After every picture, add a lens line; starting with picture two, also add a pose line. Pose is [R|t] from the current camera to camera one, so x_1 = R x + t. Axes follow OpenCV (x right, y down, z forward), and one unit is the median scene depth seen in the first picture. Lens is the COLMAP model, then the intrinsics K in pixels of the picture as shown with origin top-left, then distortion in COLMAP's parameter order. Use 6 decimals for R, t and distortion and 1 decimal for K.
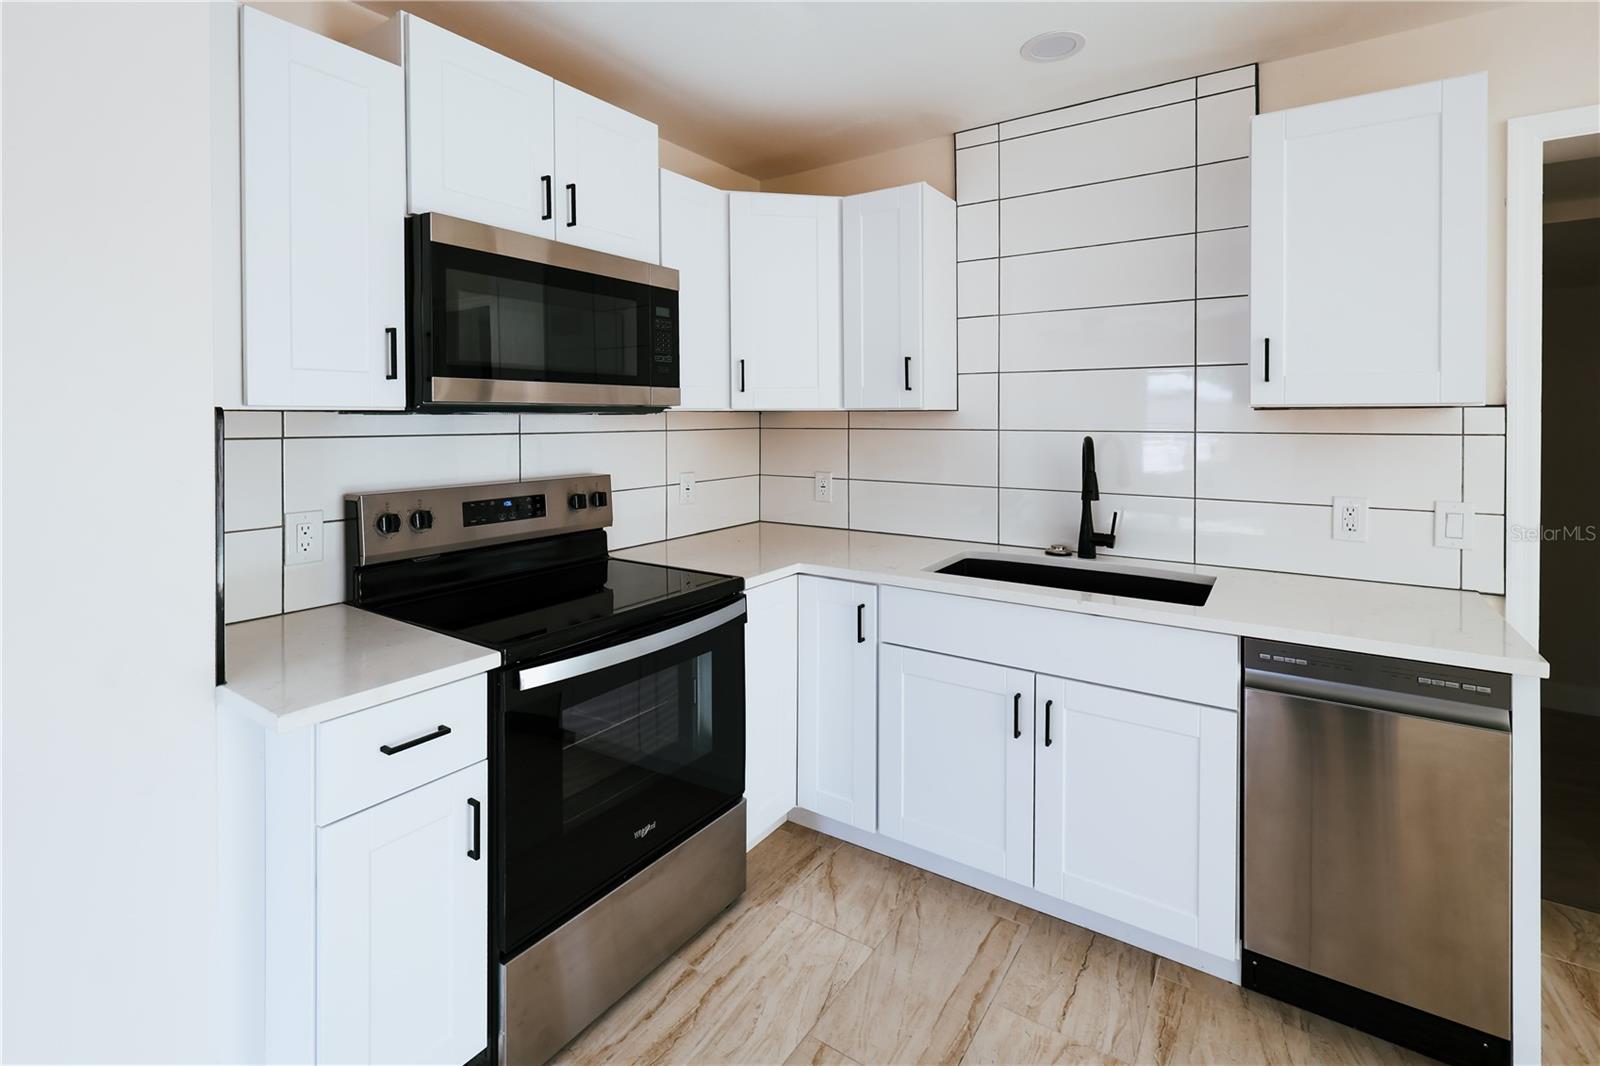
lens RADIAL K [[733.9, 0, 794.9], [0, 733.9, 457.4], [0, 0, 1]] dist [-0.001183, -0.000269]
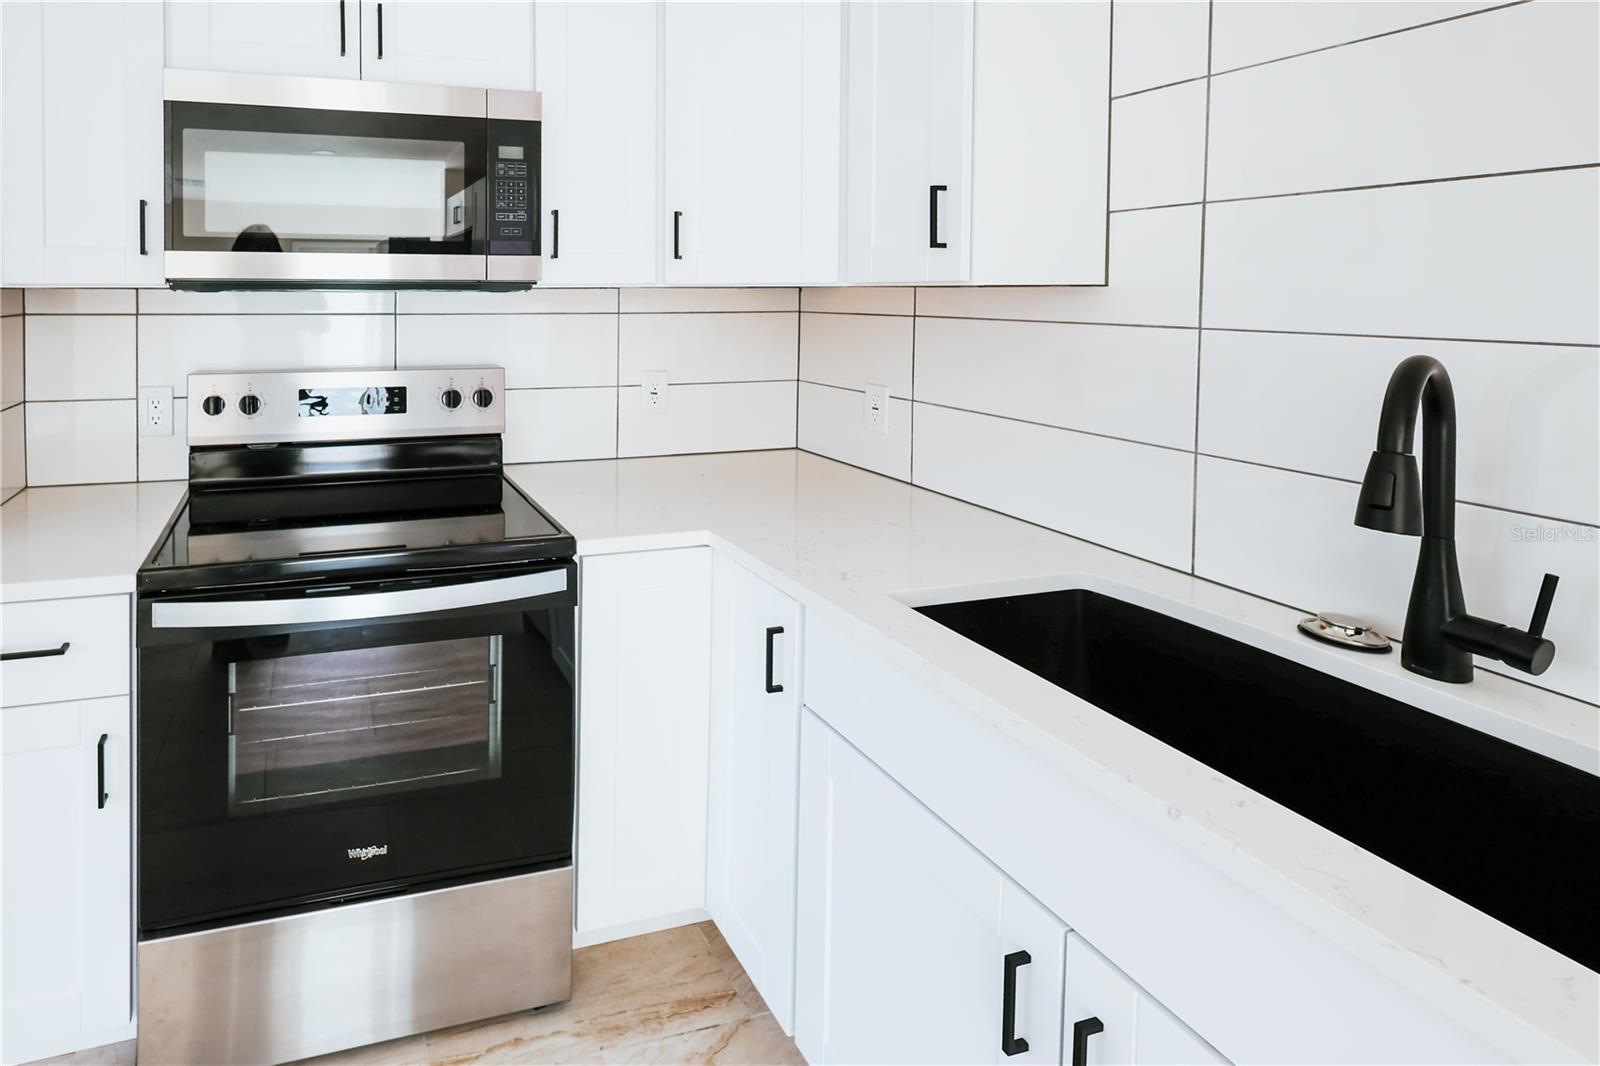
lens RADIAL K [[742.1, 0, 677.2], [0, 742.1, 331.6], [0, 0, 1]] dist [-0.000707, -0.000450]
pose [[0.741117, 0.040919, -0.670127, 0.429749], [-0.039960, 0.999060, 0.016811, -0.037307], [0.670185, 0.014320, 0.742056, 0.542923]]
